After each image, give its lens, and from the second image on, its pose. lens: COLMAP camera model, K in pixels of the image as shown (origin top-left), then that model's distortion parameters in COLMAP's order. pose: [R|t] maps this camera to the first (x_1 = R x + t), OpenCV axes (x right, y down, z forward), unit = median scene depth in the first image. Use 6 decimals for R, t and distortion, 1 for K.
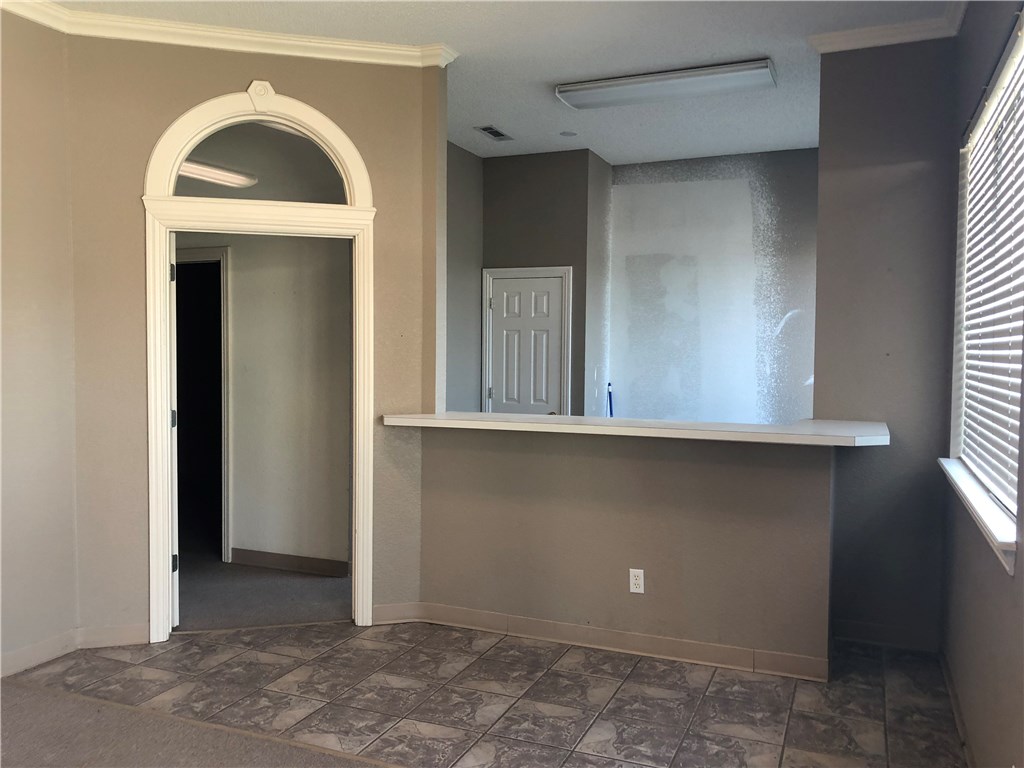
lens RADIAL K [[819.4, 0, 509.4], [0, 819.4, 386.1], [0, 0, 1]] dist [-0.014901, -0.019895]
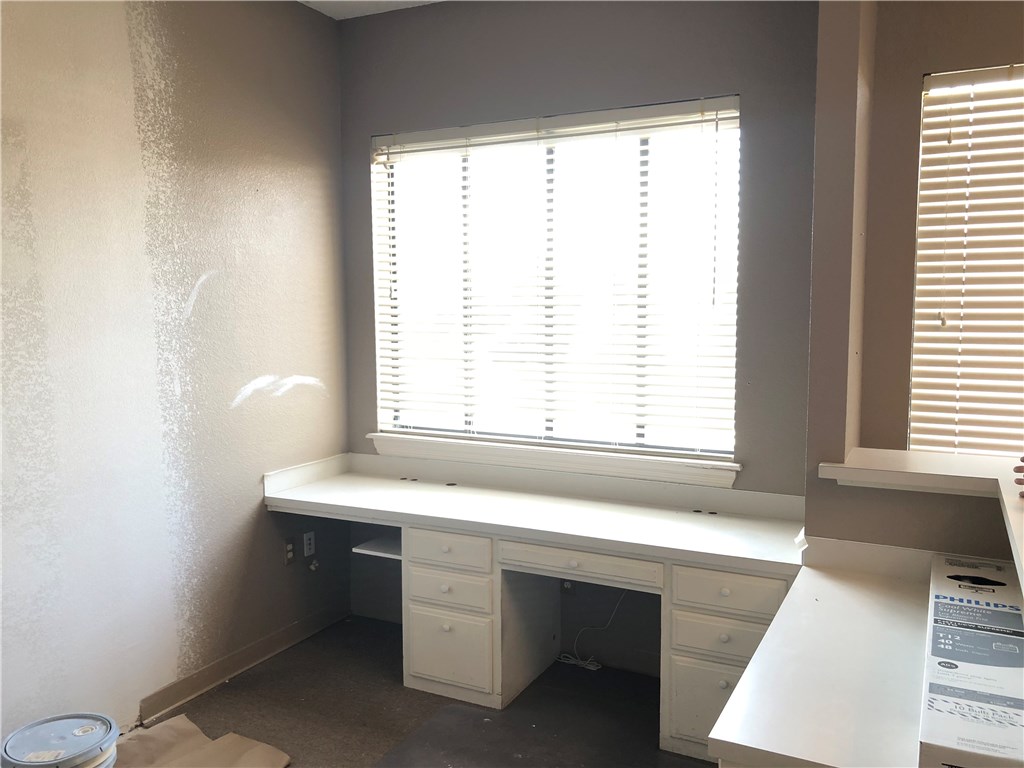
lens RADIAL K [[819.4, 0, 513.1], [0, 819.4, 386.5], [0, 0, 1]] dist [-0.014901, -0.019895]
pose [[0.063468, -0.107024, 0.992229, -0.168911], [0.043969, 0.993568, 0.104356, -0.063880], [-0.997015, 0.037004, 0.067766, 0.761280]]
